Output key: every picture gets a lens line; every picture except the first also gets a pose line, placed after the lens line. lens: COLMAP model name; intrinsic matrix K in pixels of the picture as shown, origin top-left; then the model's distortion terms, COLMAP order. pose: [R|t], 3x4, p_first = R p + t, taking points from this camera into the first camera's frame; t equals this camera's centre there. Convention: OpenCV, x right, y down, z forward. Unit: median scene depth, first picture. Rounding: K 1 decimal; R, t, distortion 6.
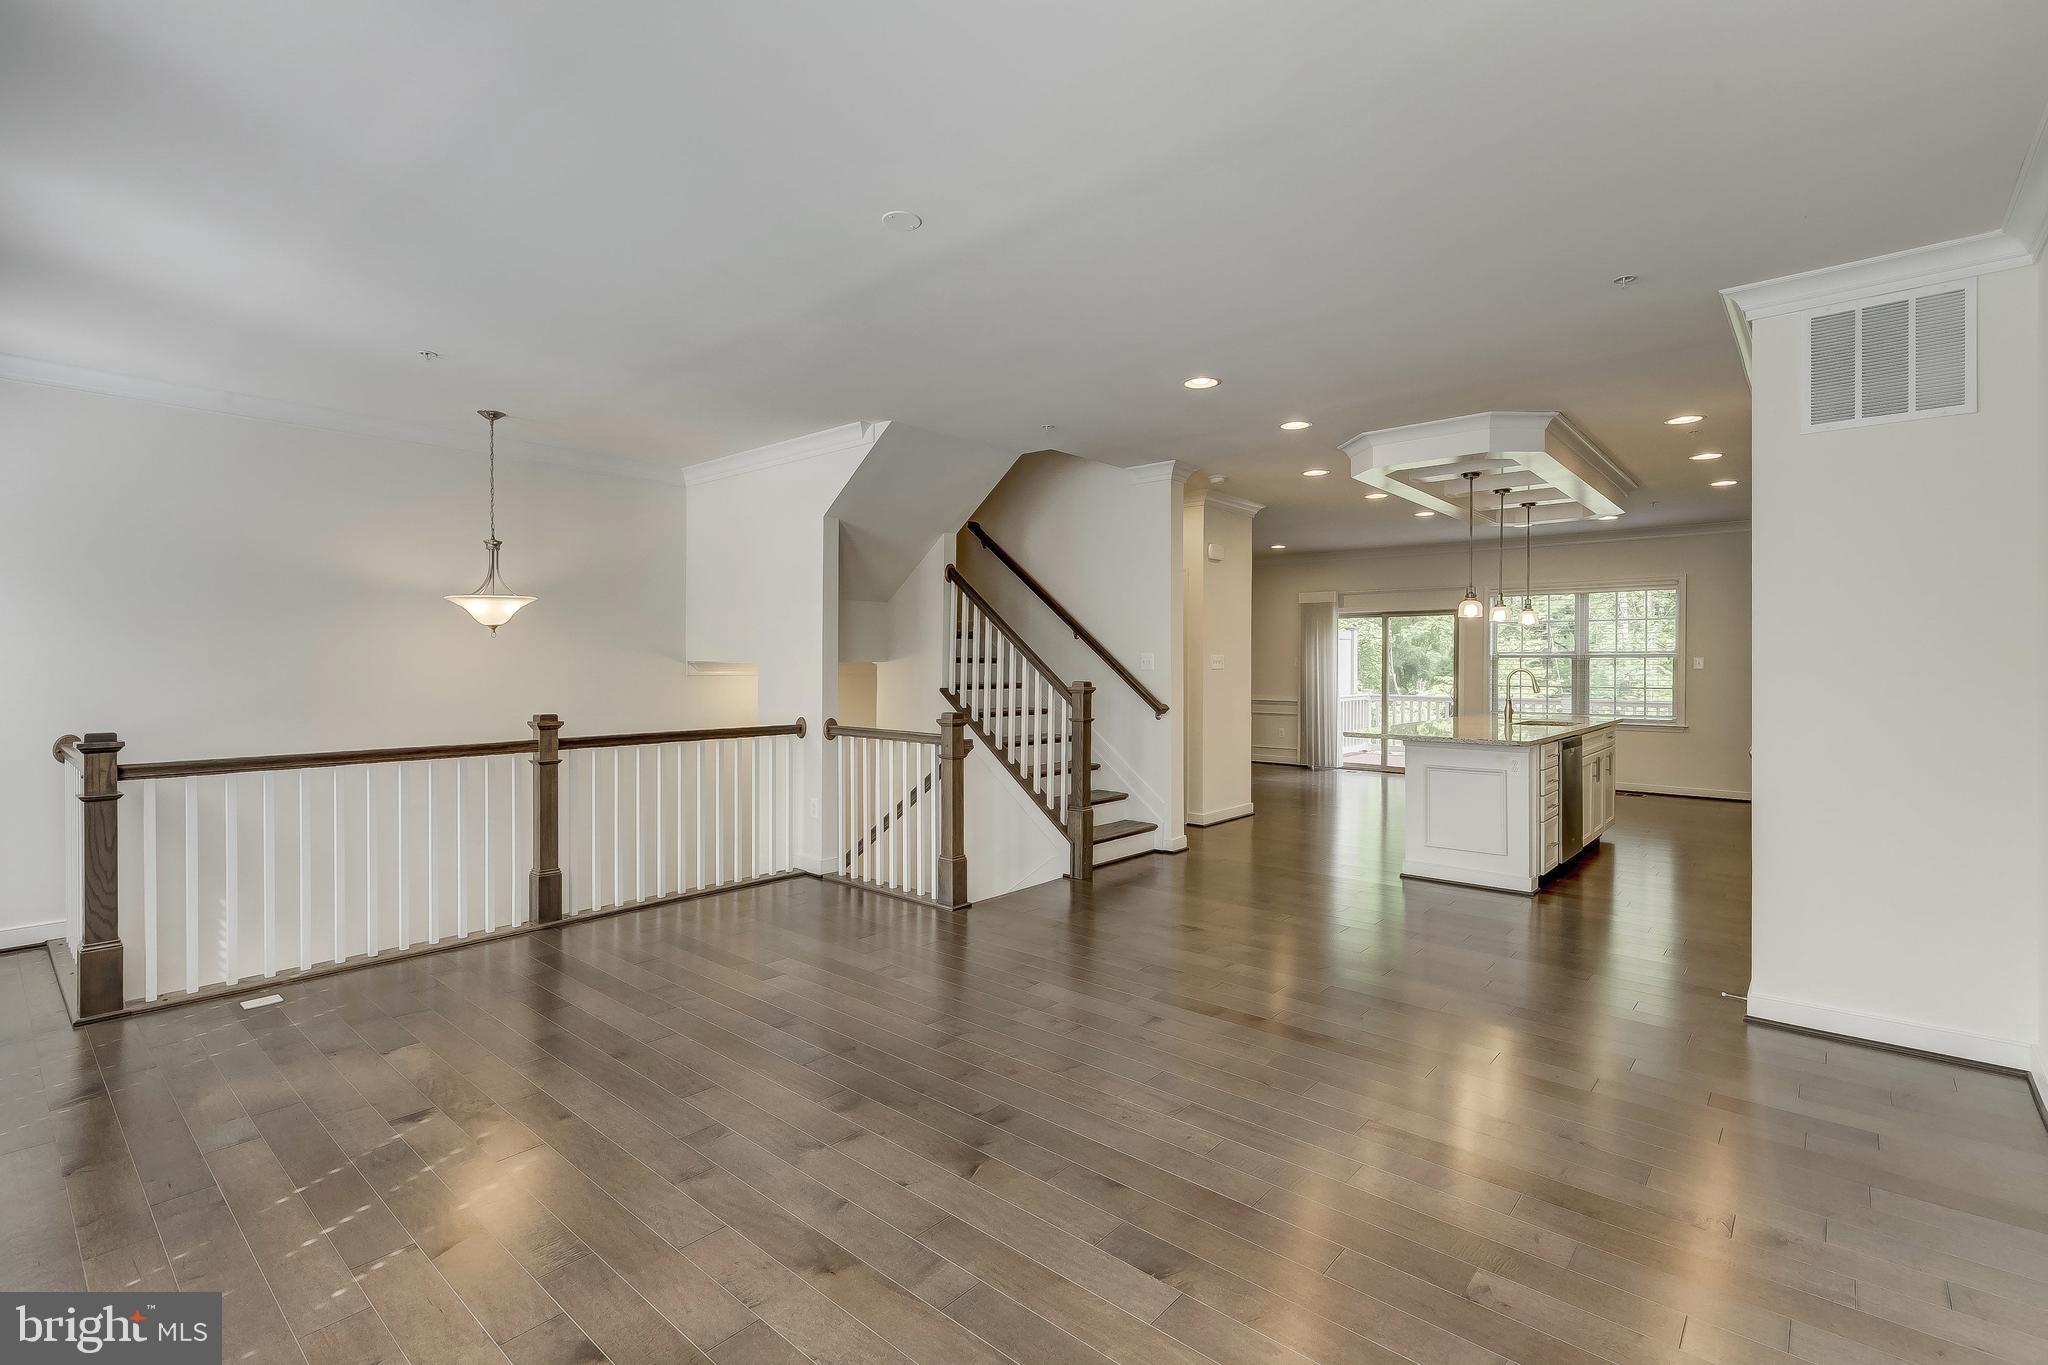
lens RADIAL K [[917.8, 0, 1025.9], [0, 917.8, 671.2], [0, 0, 1]] dist [0.001813, -0.001349]
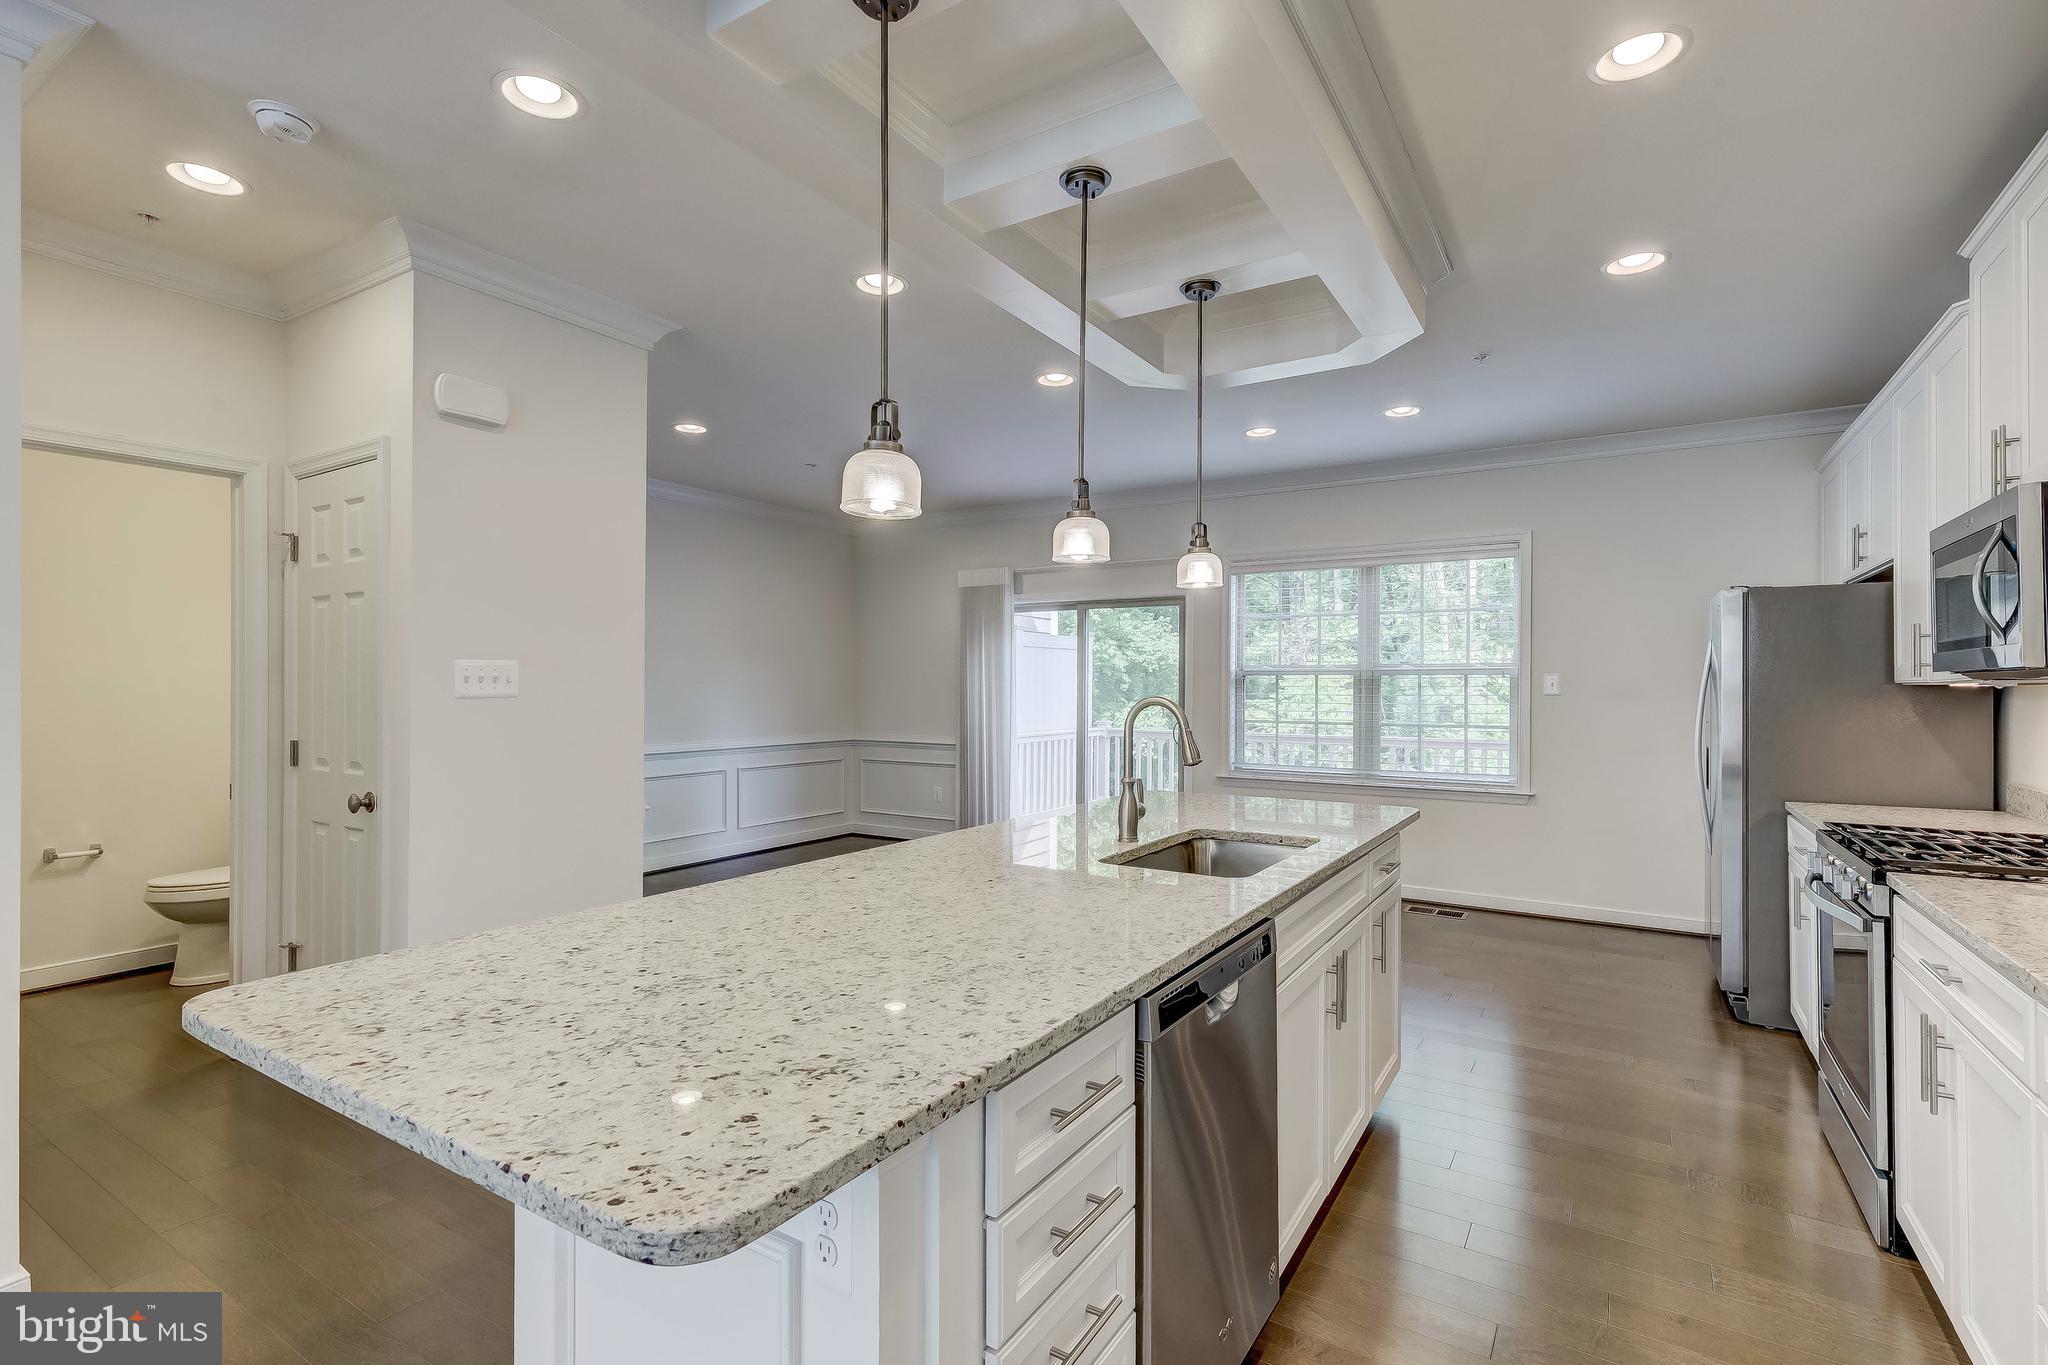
lens RADIAL K [[917.8, 0, 1027.6], [0, 917.8, 681.9], [0, 0, 1]] dist [0.001813, -0.001349]
pose [[0.989212, 0.001844, 0.146479, 0.259207], [-0.000236, 0.999940, -0.010993, -0.002973], [-0.146490, 0.010840, 0.989153, 0.383610]]
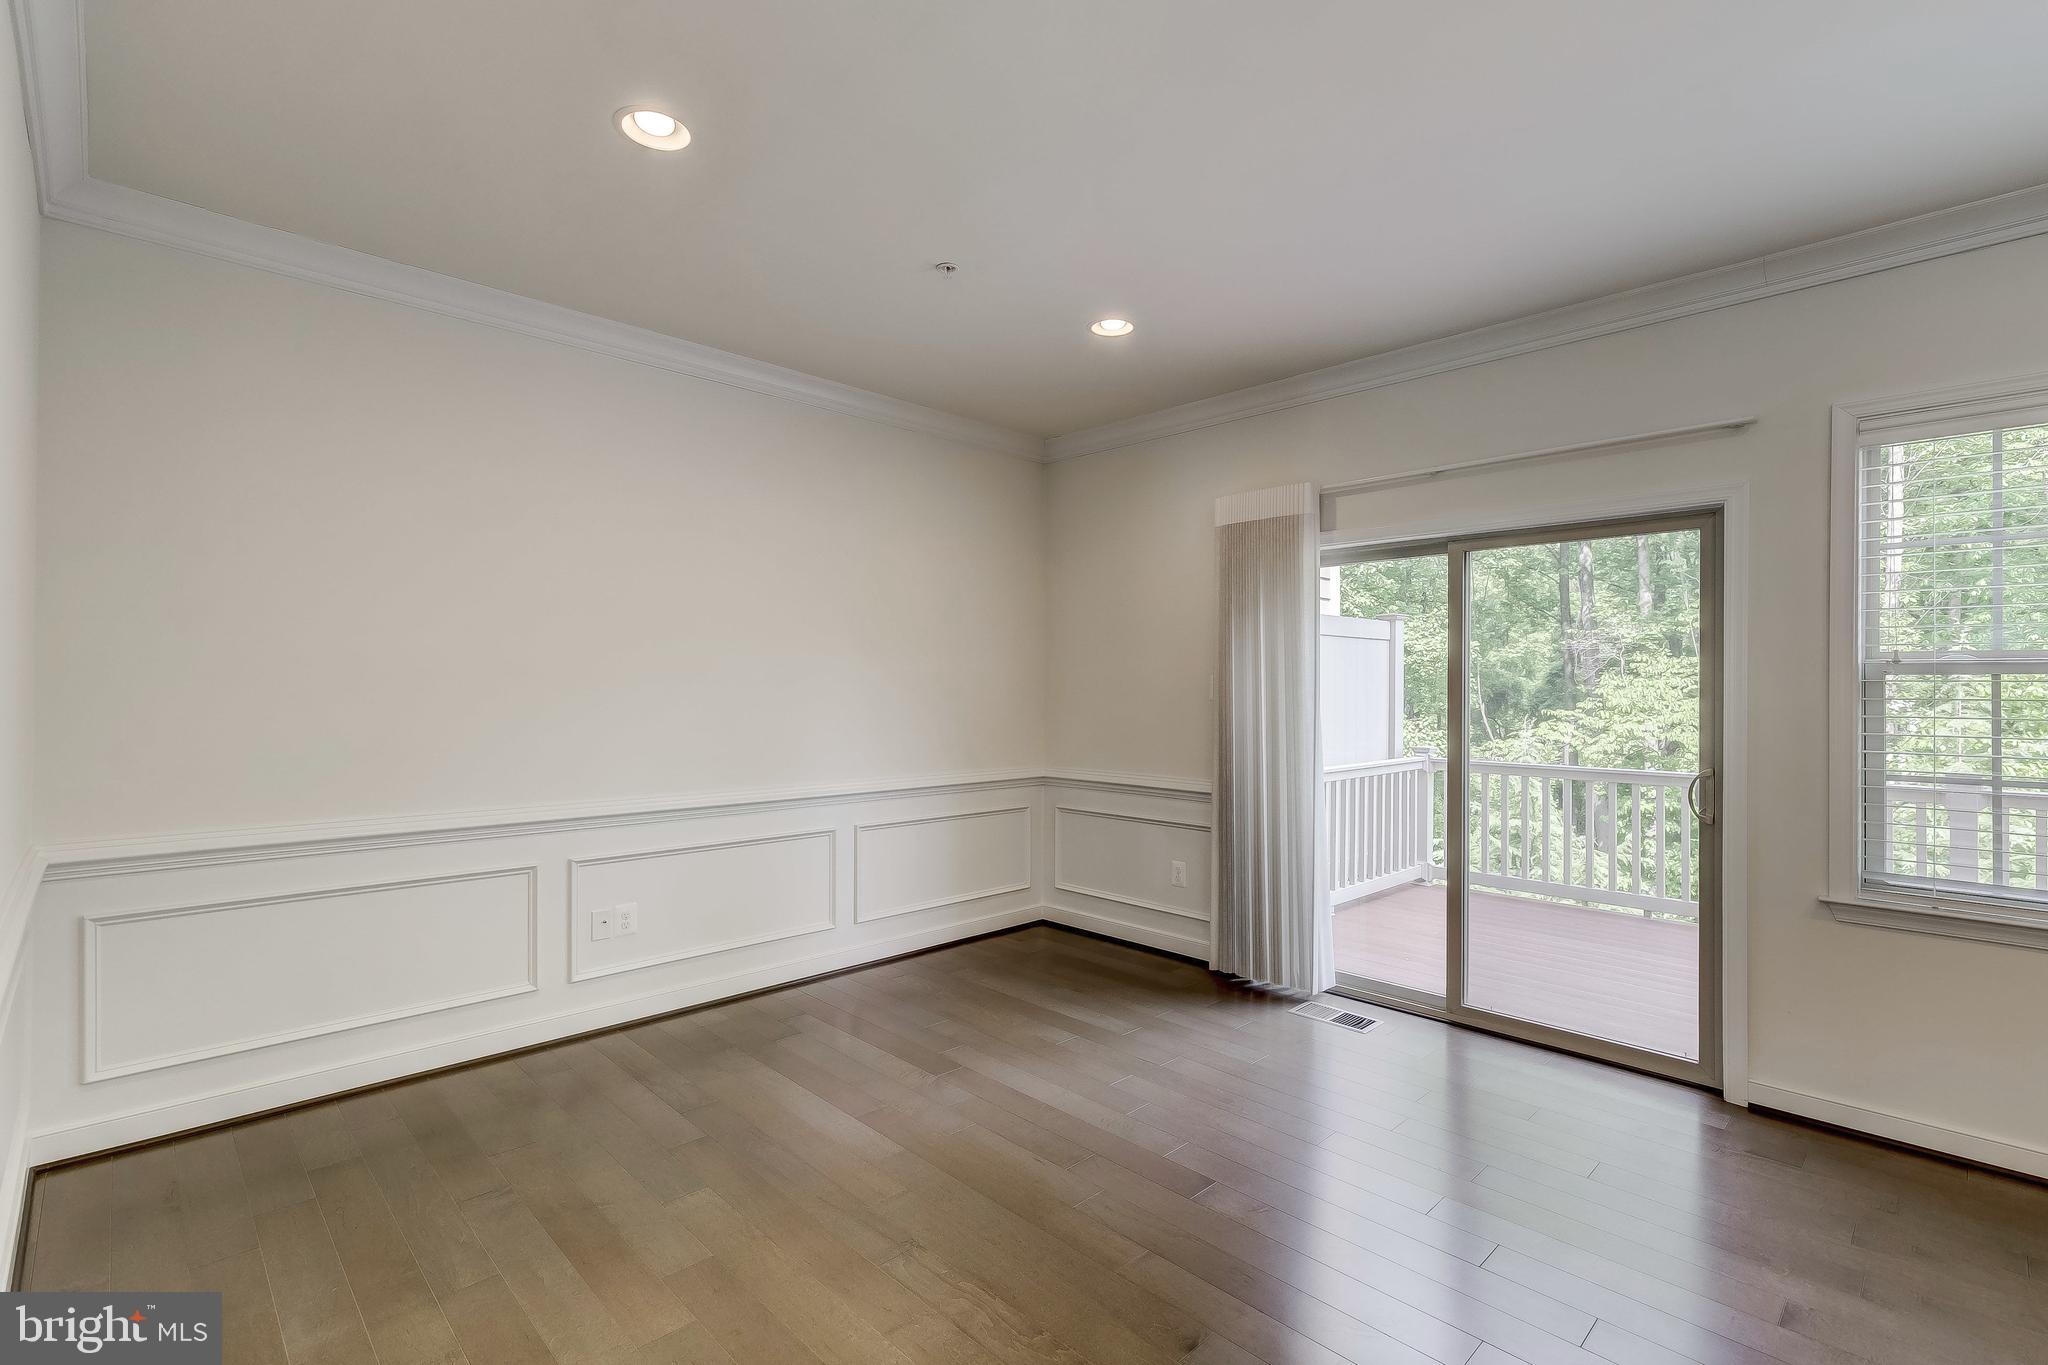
lens RADIAL K [[917.8, 0, 977.1], [0, 917.8, 689.3], [0, 0, 1]] dist [0.001813, -0.001349]
pose [[0.992781, 0.004555, -0.119857, 0.253150], [-0.005465, 0.999959, -0.007266, -0.005757], [0.119819, 0.007869, 0.992765, 0.636680]]
